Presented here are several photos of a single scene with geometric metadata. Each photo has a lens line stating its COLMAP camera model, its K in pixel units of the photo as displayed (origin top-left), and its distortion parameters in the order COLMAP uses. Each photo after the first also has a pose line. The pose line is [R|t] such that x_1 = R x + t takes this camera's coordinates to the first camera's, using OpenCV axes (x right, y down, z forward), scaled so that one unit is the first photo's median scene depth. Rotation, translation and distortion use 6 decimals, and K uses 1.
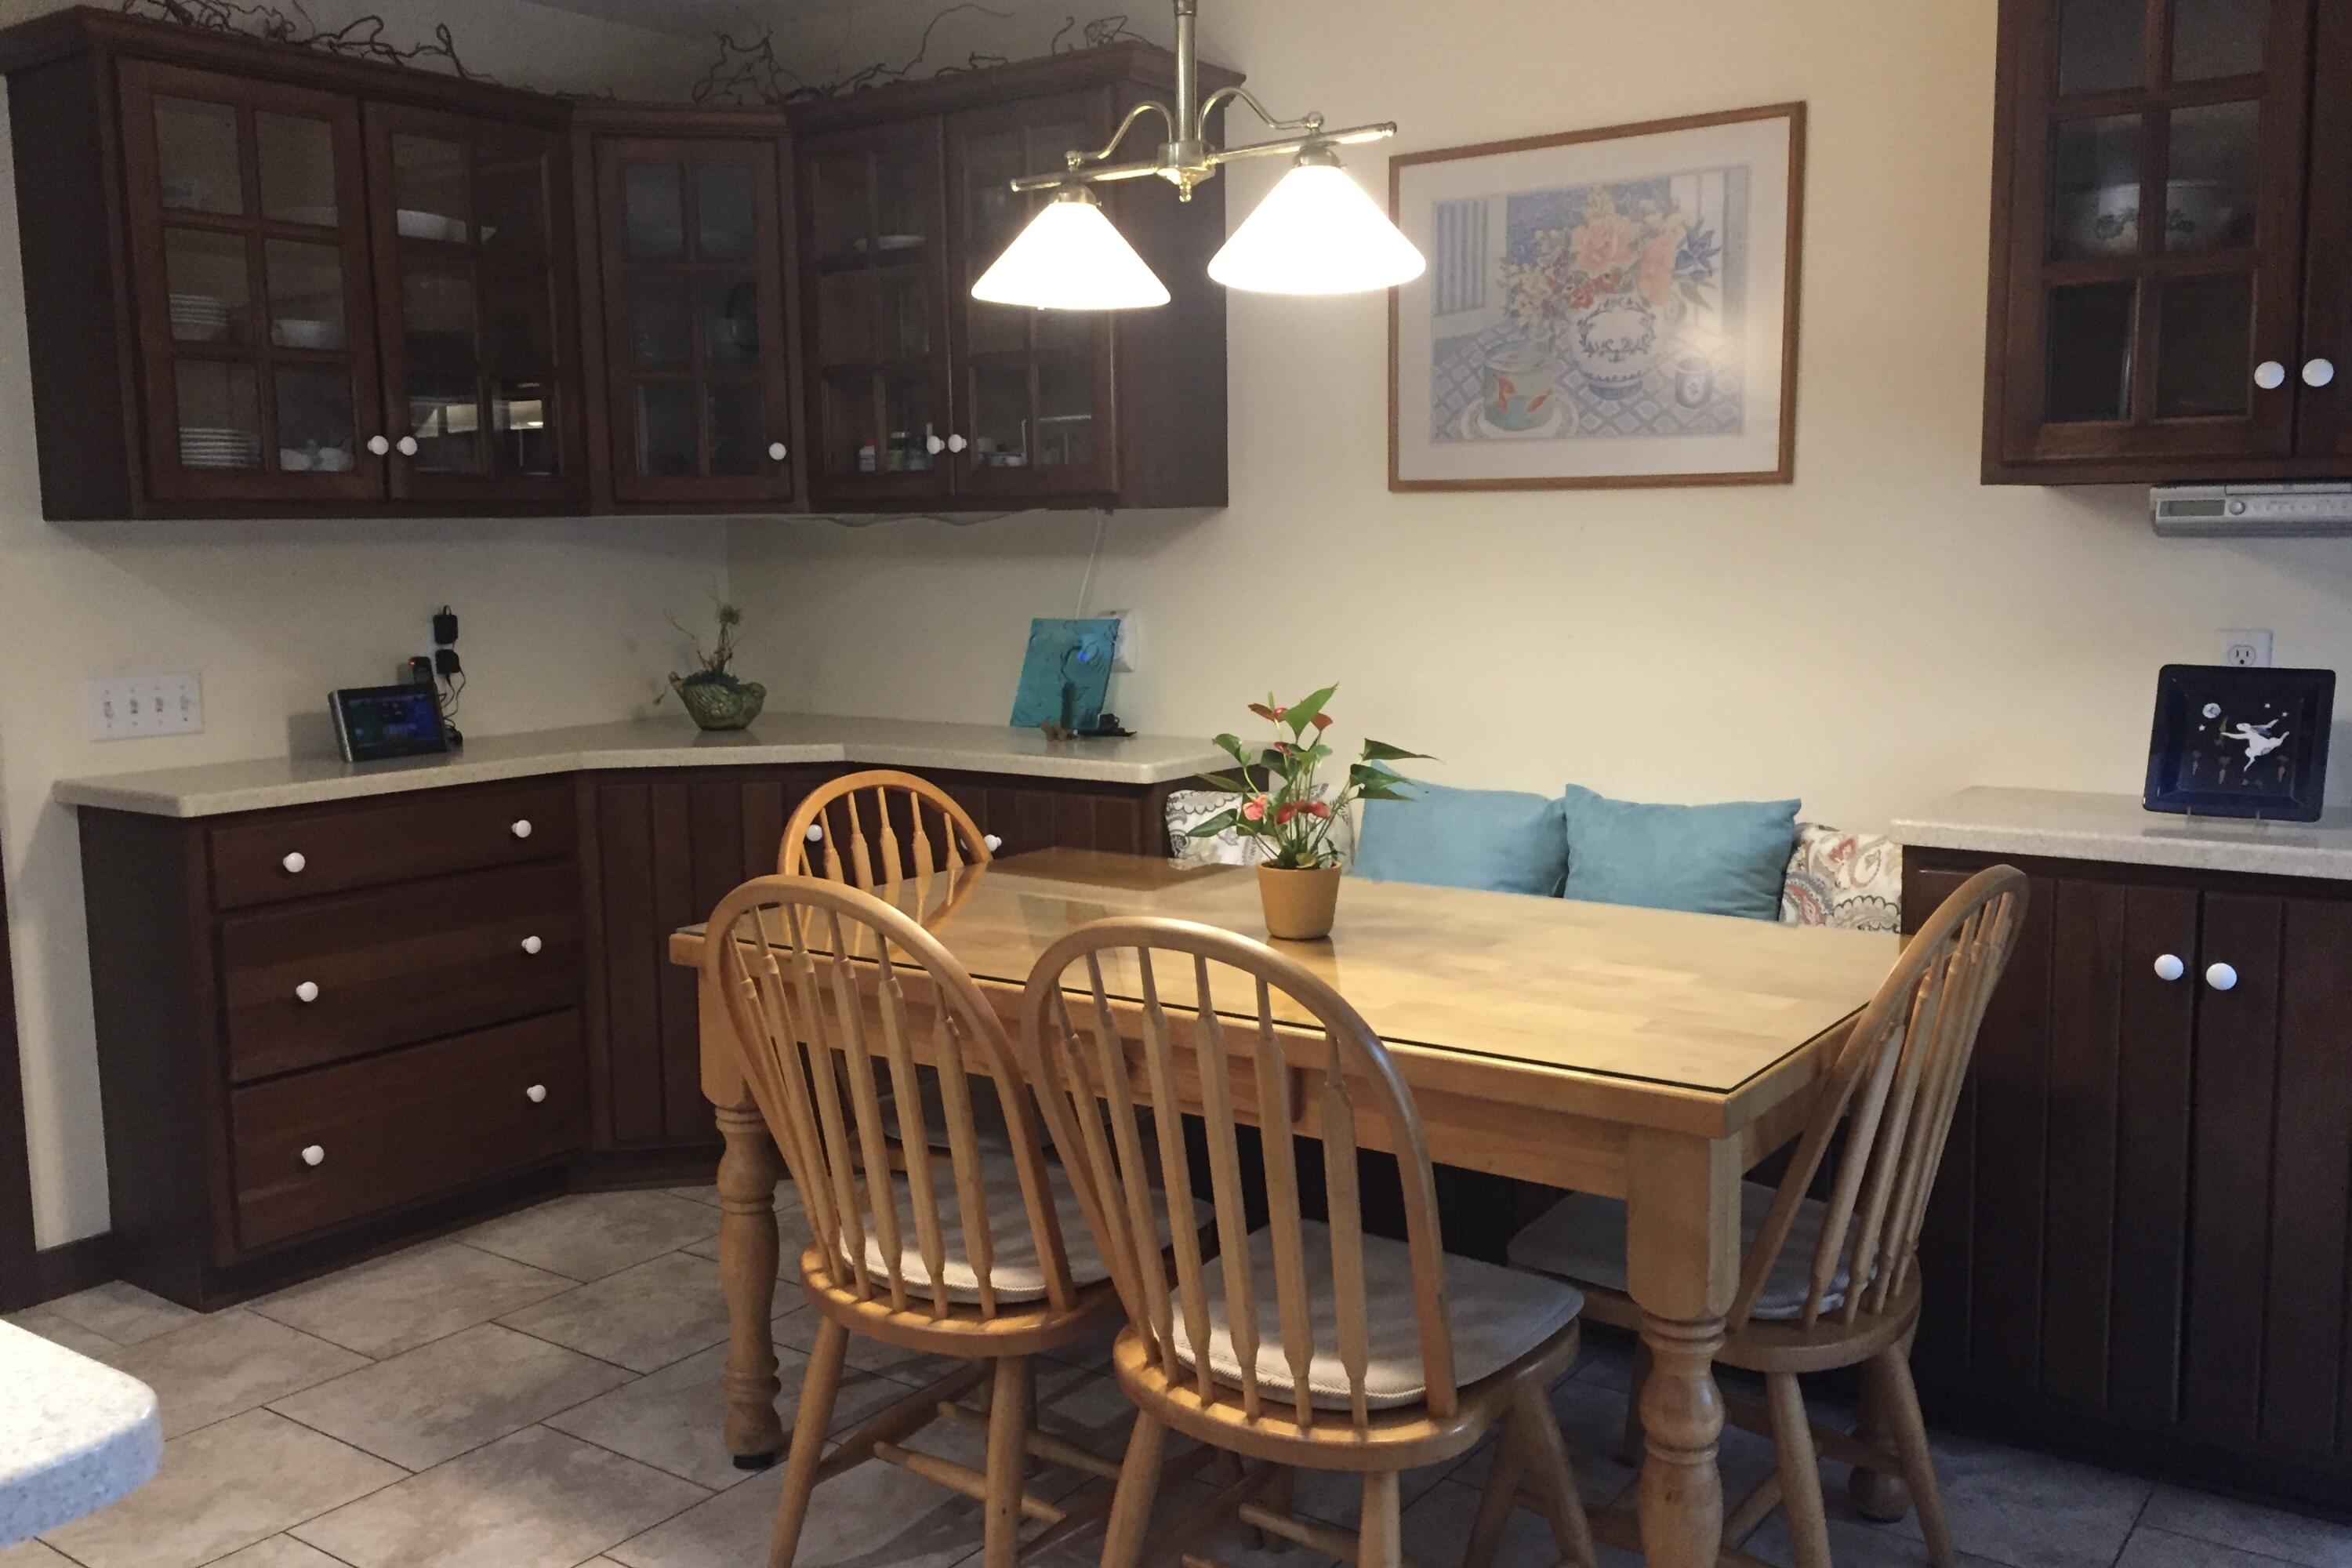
lens RADIAL K [[2024.0, 0, 1188.6], [0, 2024.0, 779.9], [0, 0, 1]] dist [0.045590, -0.061055]
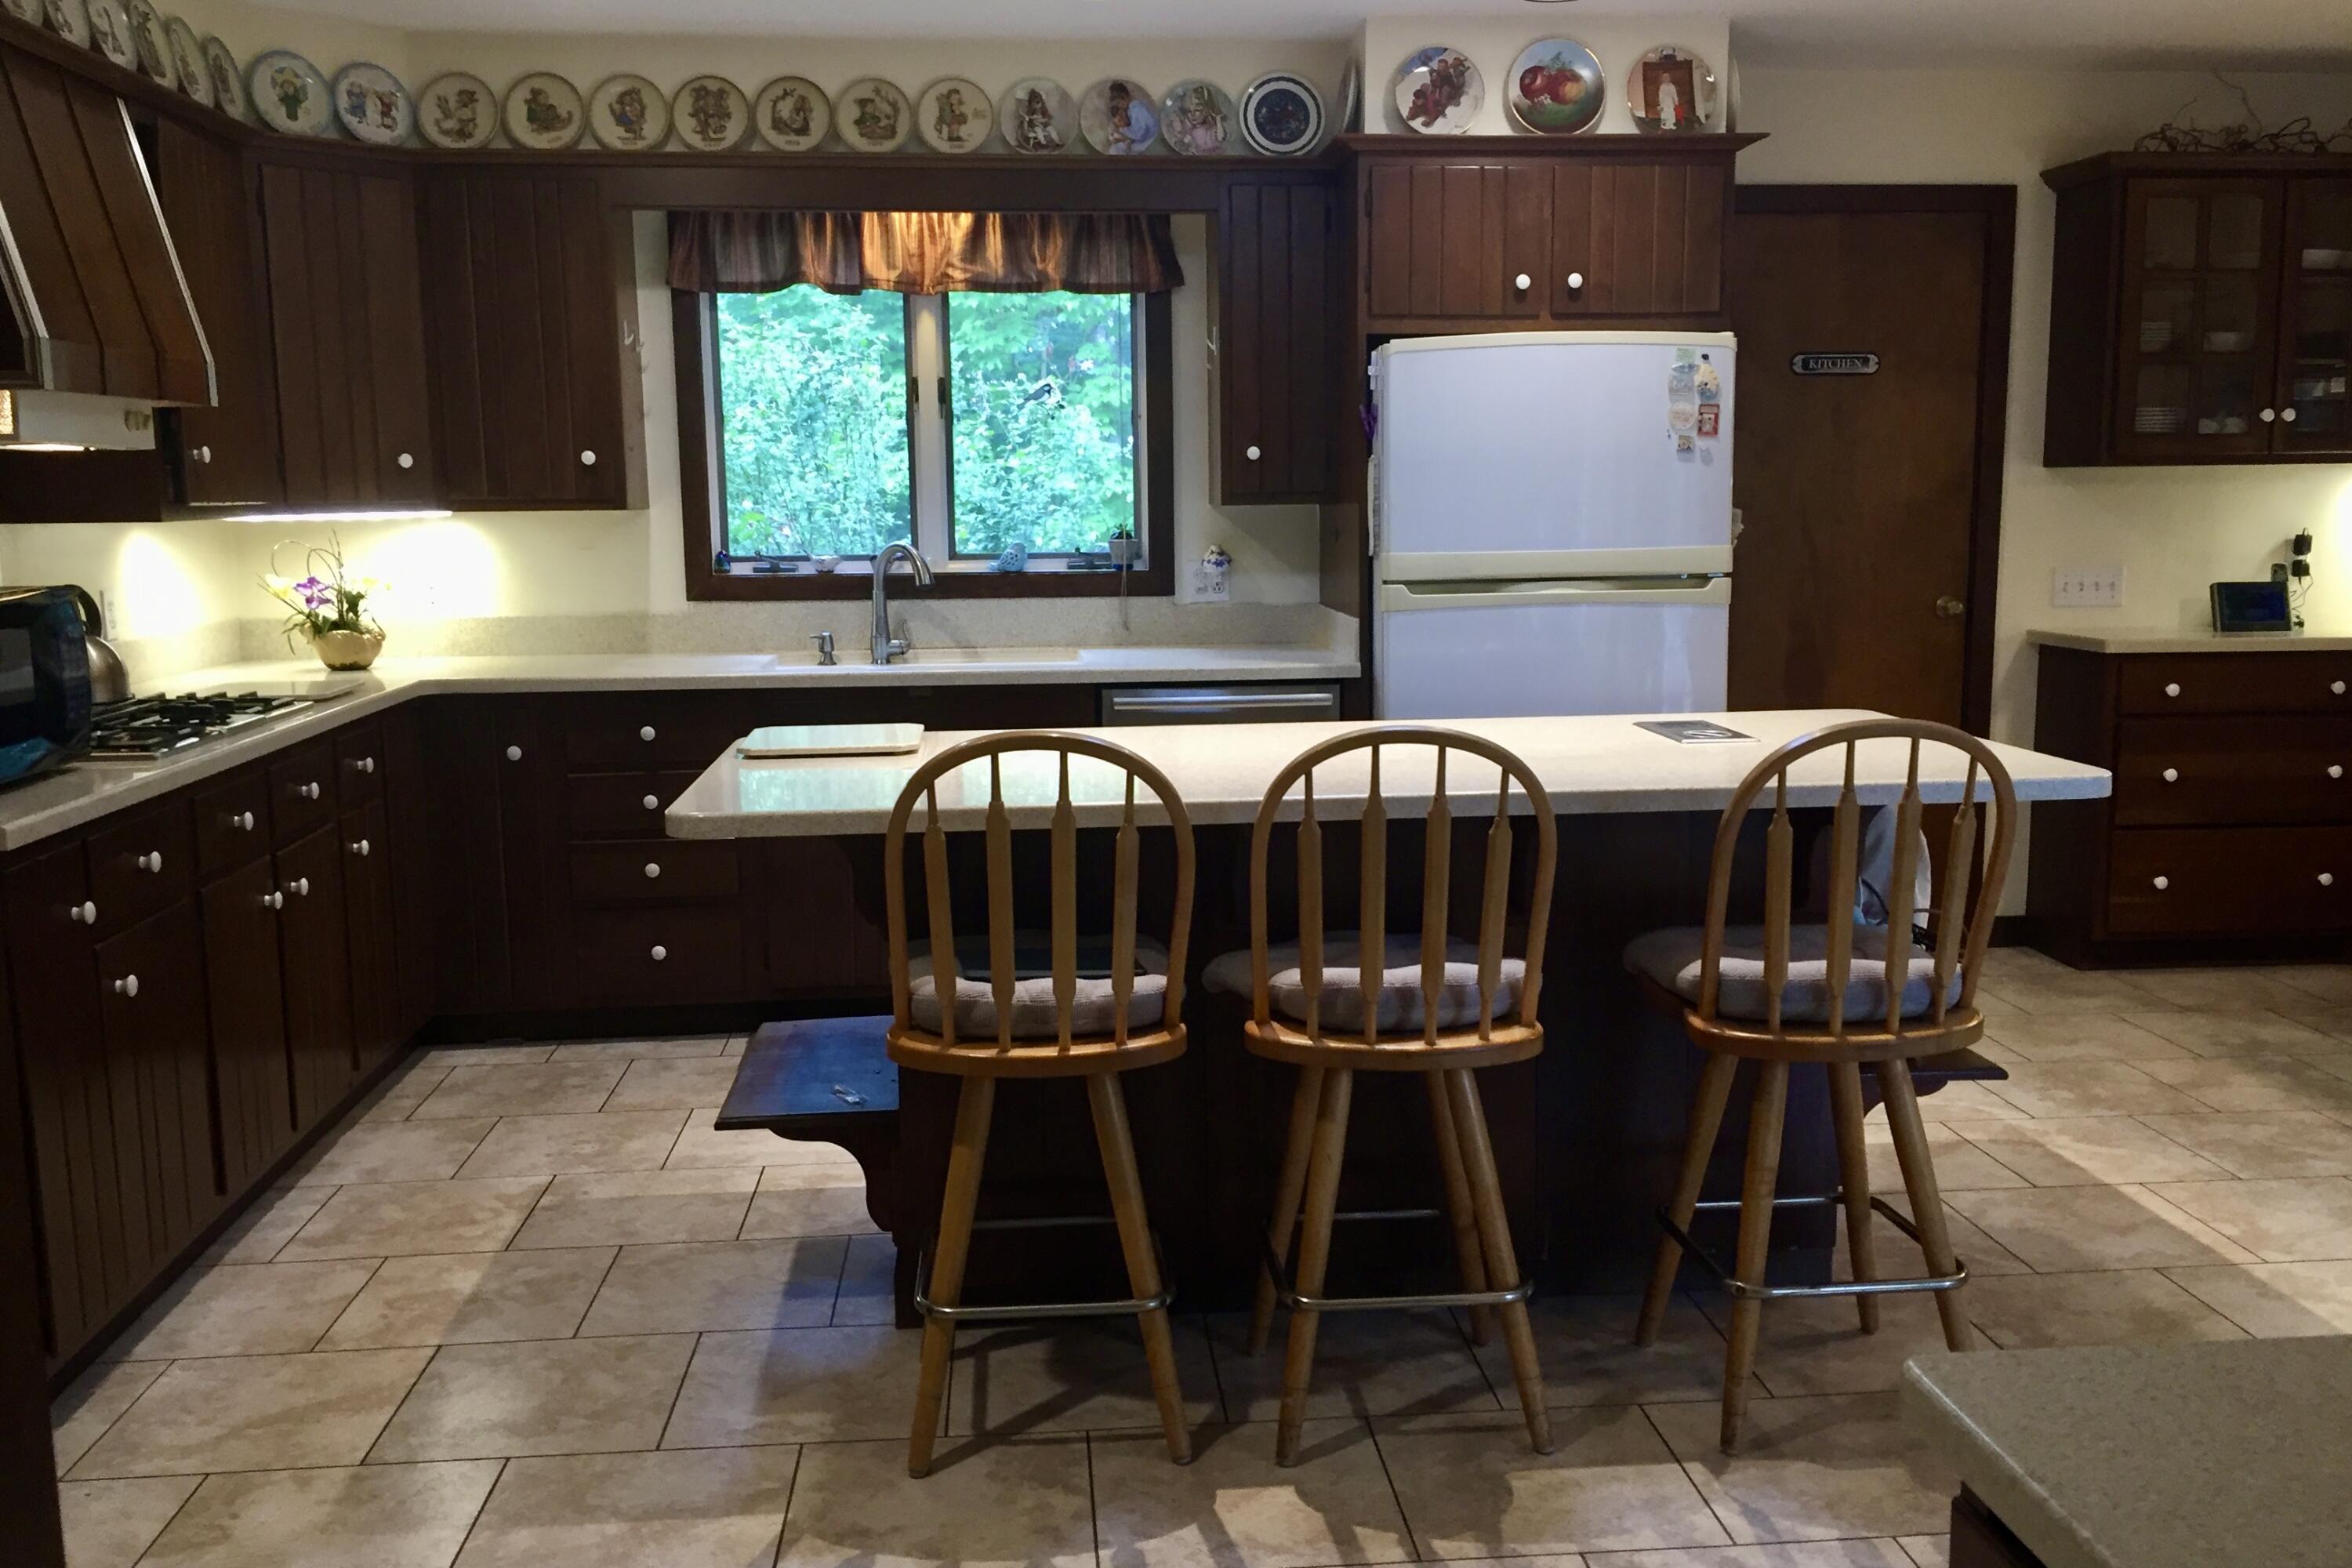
lens RADIAL K [[2024.0, 0, 1189.7], [0, 2024.0, 786.7], [0, 0, 1]] dist [0.045590, -0.061055]
pose [[0.648213, 0.116455, -0.752502, 0.253454], [-0.093283, 0.992937, 0.073309, 0.070844], [0.755724, 0.022676, 0.654498, -0.581767]]
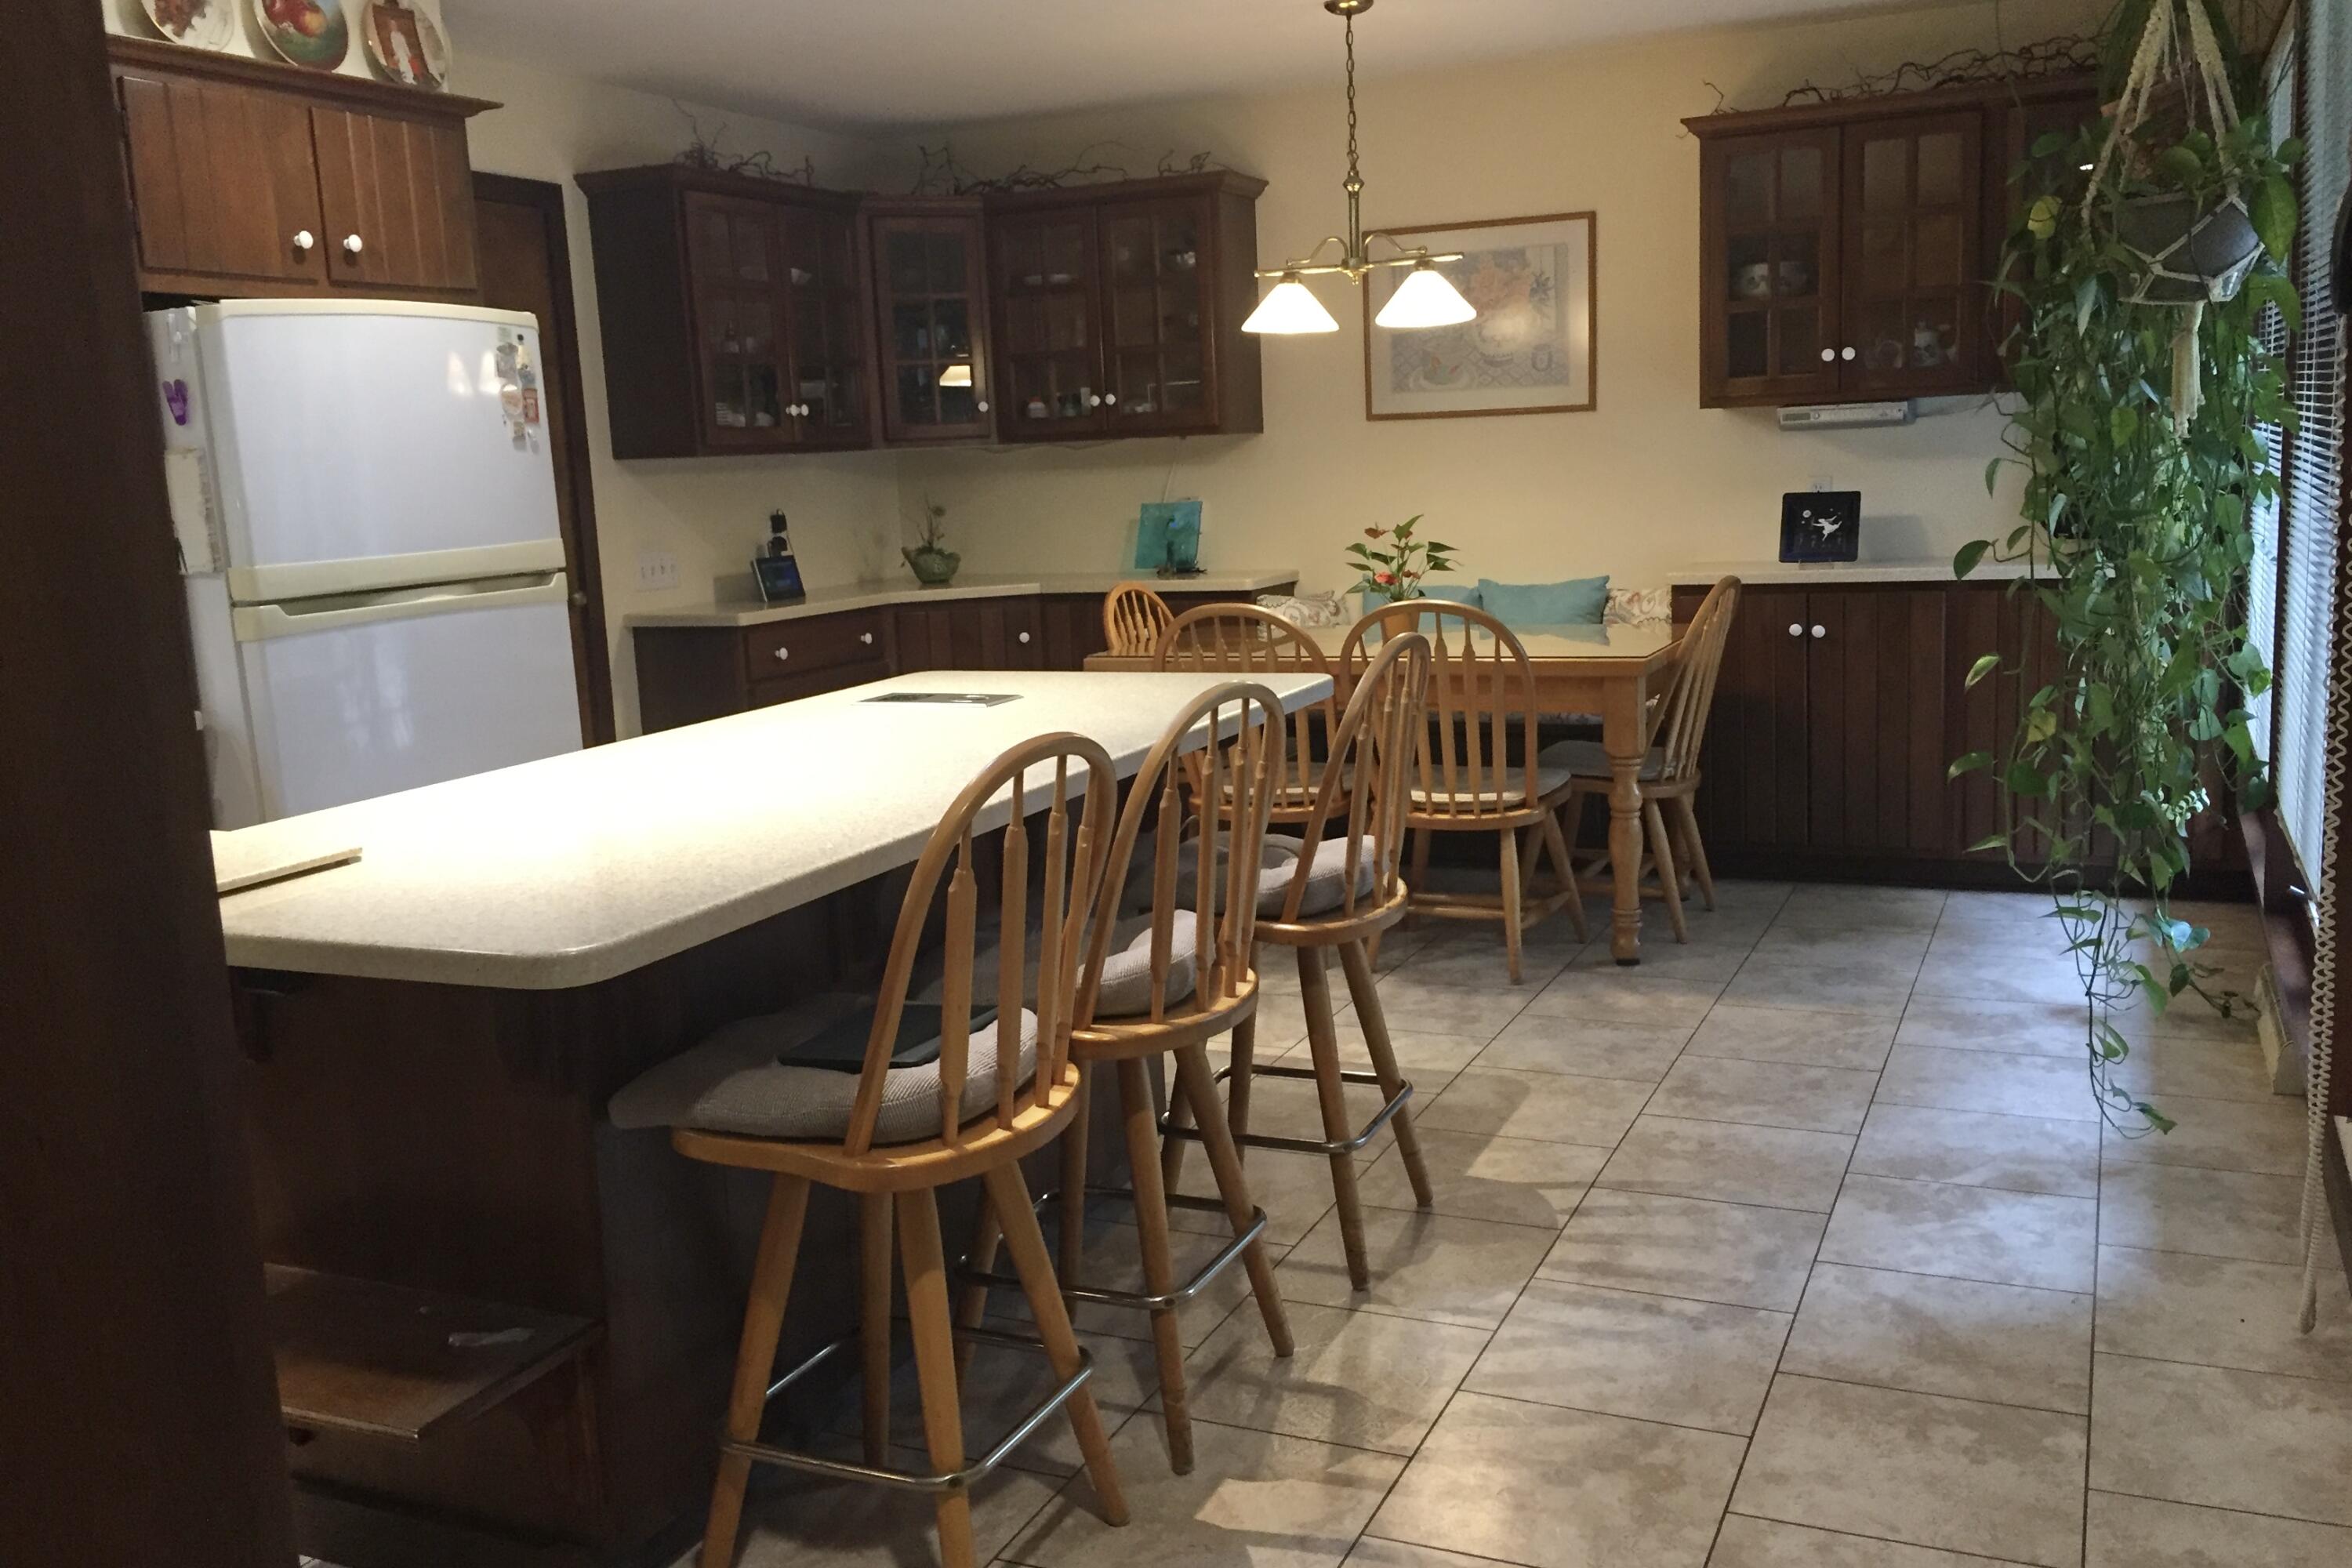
lens RADIAL K [[2024.0, 0, 1188.8], [0, 2024.0, 780.8], [0, 0, 1]] dist [0.045590, -0.061055]
pose [[0.979872, -0.060735, 0.190161, -0.442624], [0.054532, 0.997800, 0.037689, 0.104029], [-0.192032, -0.026561, 0.981029, -0.773438]]
